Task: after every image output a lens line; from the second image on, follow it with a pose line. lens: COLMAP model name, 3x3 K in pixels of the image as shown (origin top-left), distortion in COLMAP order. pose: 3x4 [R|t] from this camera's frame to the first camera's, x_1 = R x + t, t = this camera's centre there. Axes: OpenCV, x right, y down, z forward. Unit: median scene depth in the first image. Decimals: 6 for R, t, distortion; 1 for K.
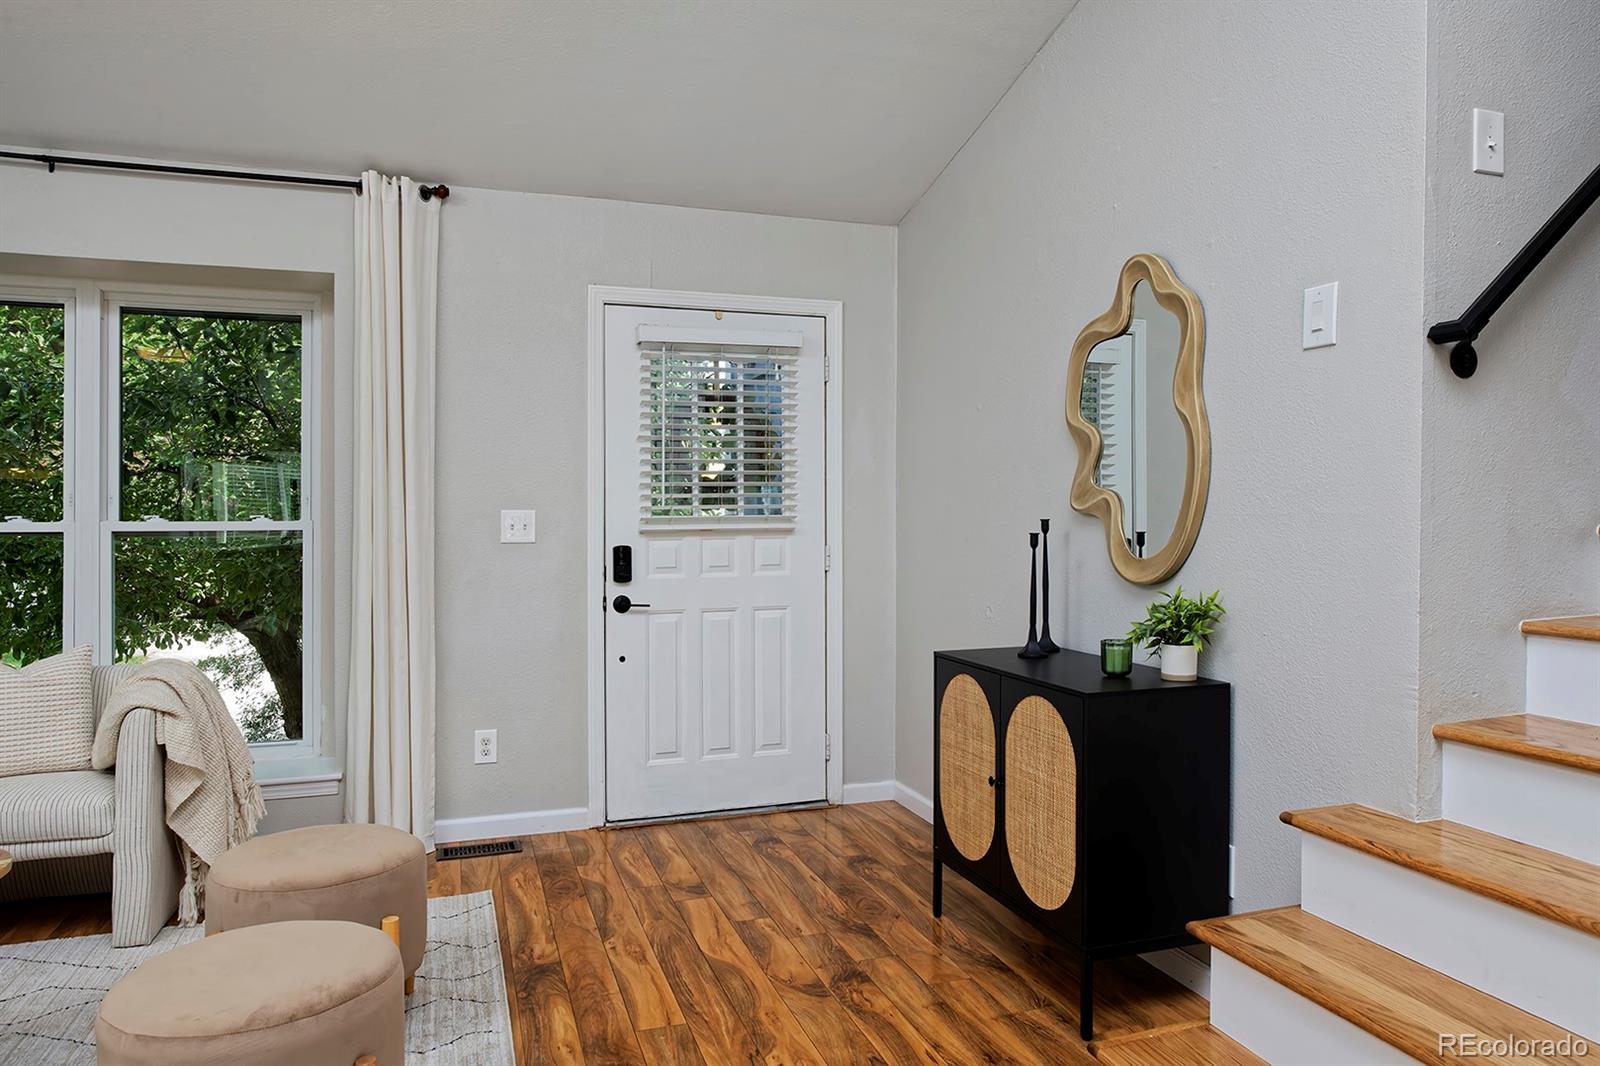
lens RADIAL K [[1037.8, 0, 808.2], [0, 1037.8, 523.7], [0, 0, 1]] dist [0.000068, -0.006061]
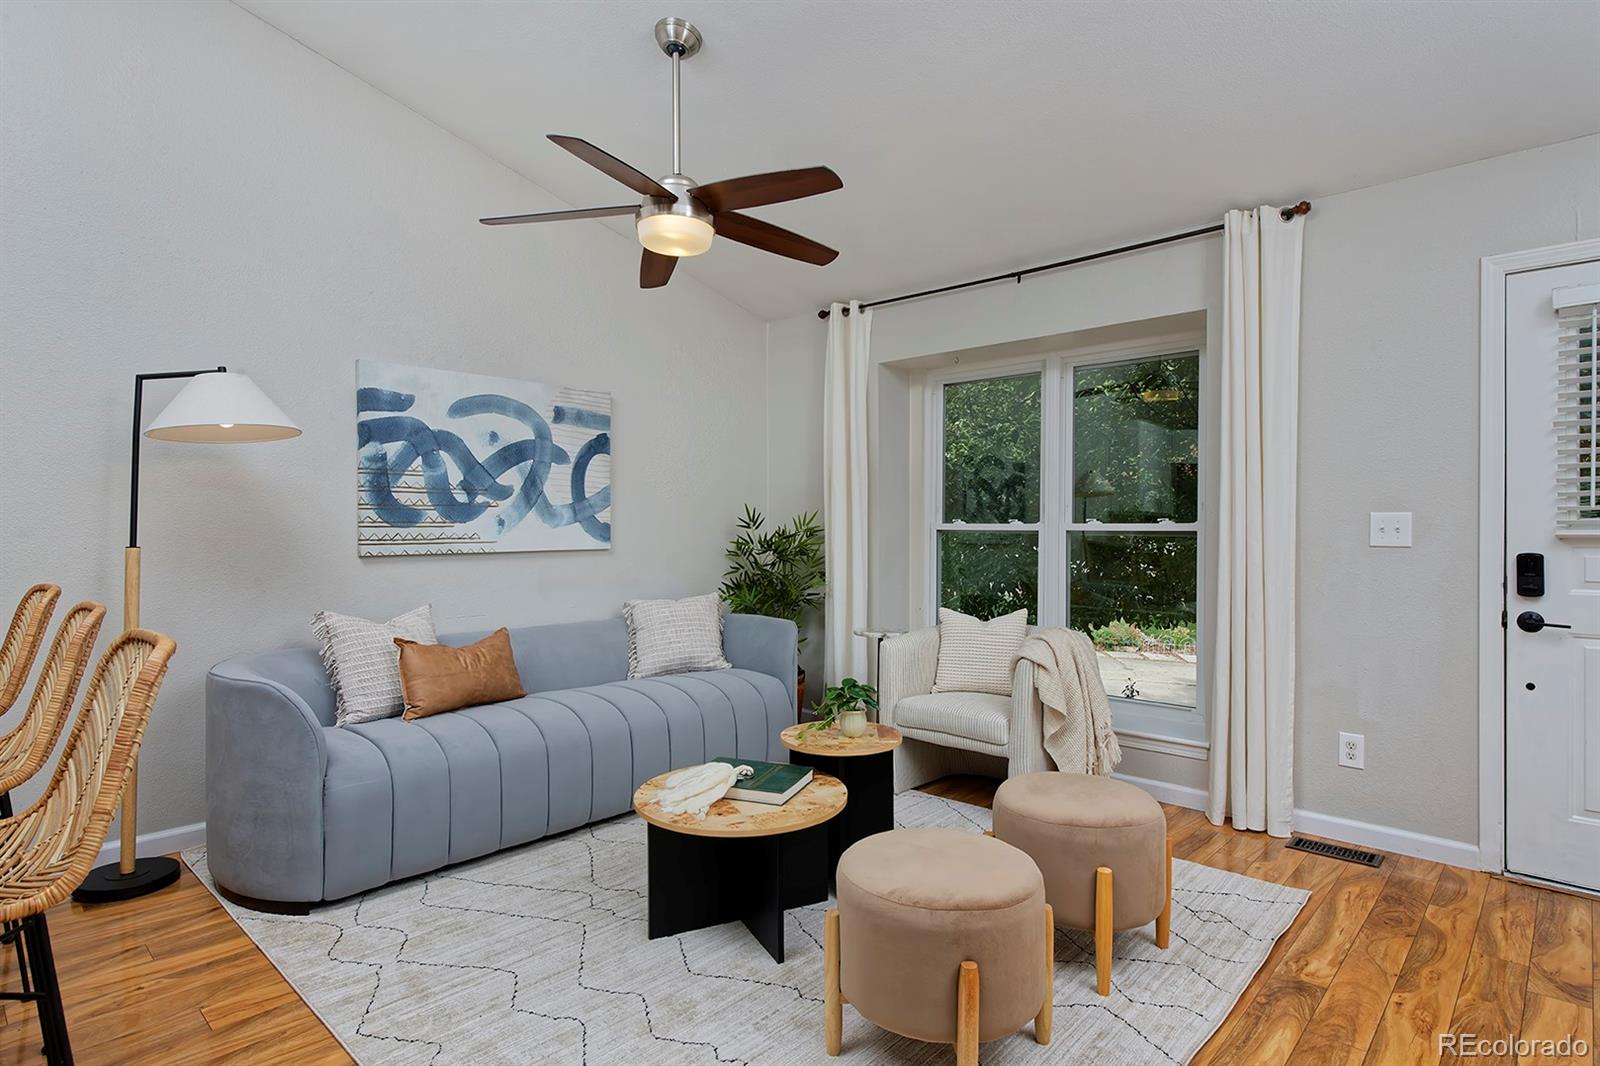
lens RADIAL K [[847.6, 0, 809.6], [0, 847.6, 527.3], [0, 0, 1]] dist [-0.013157, 0.004845]
pose [[0.472899, 0.005739, -0.881098, 0.161069], [-0.004926, 0.999980, 0.003869, -0.000042], [0.881103, 0.002511, 0.472918, 0.165319]]
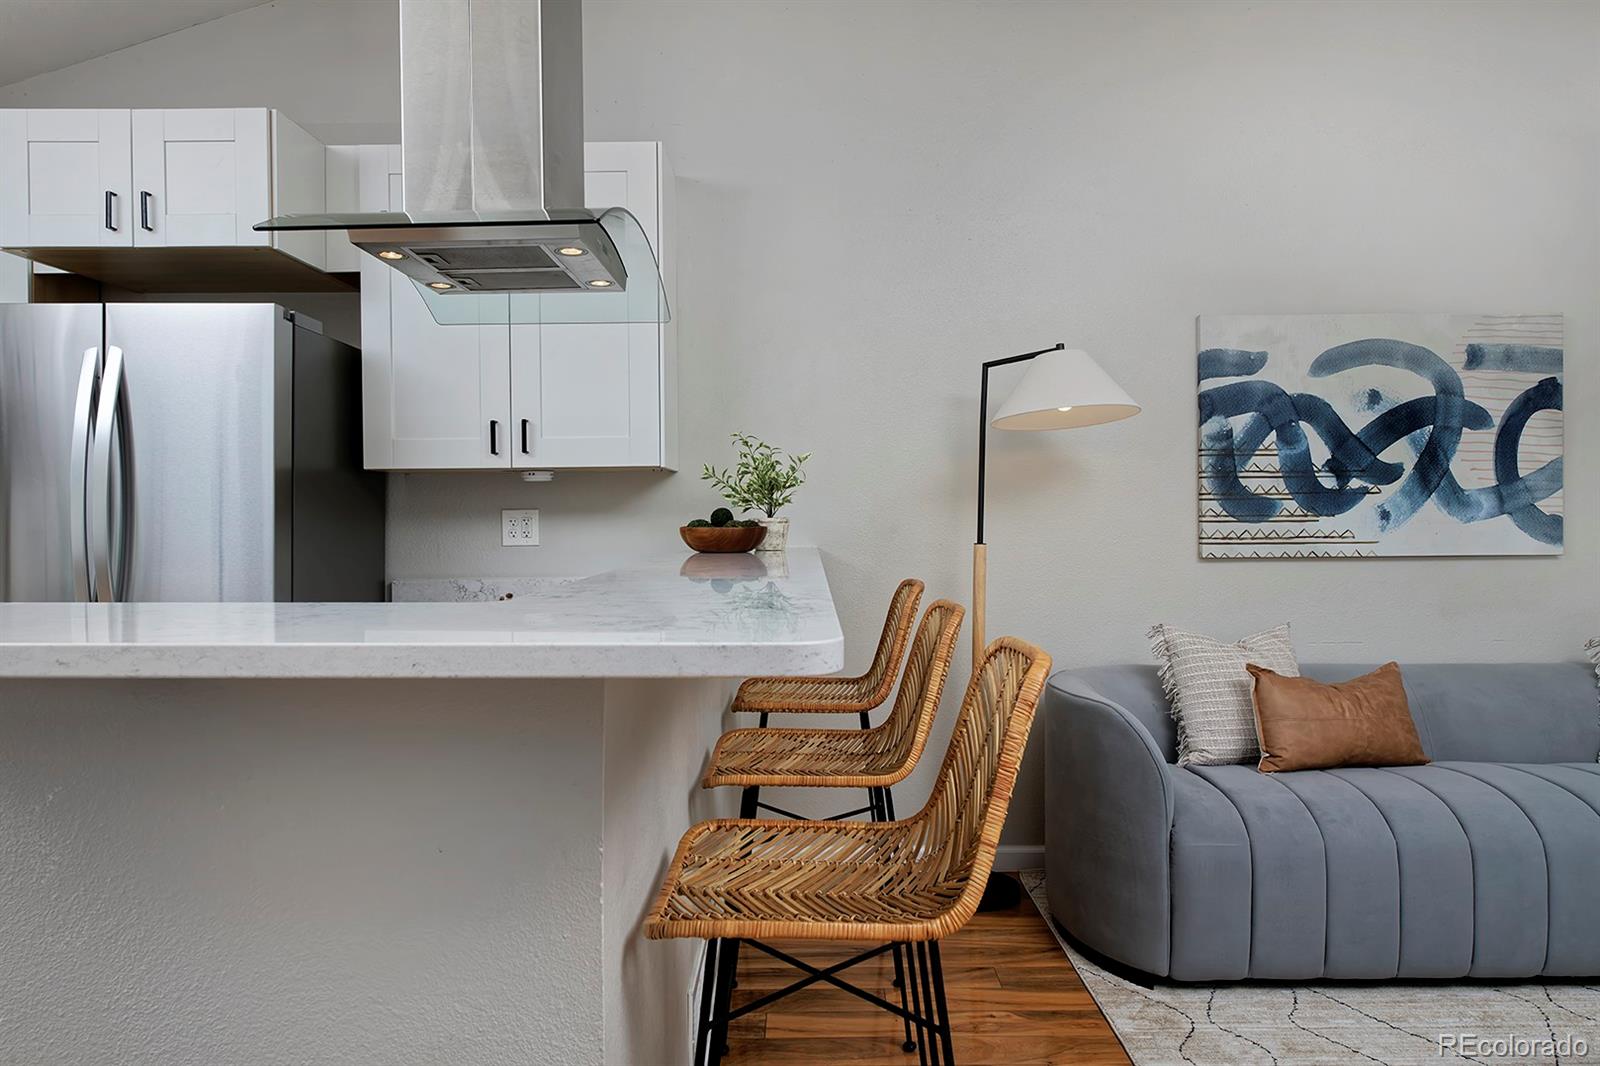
lens RADIAL K [[1037.8, 0, 804.9], [0, 1037.8, 528.9], [0, 0, 1]] dist [0.000068, -0.006061]
pose [[-0.322196, 0.011178, -0.946607, 0.099806], [0.001800, 0.999936, 0.011195, 0.000695], [0.946671, 0.001903, -0.322196, 0.132590]]
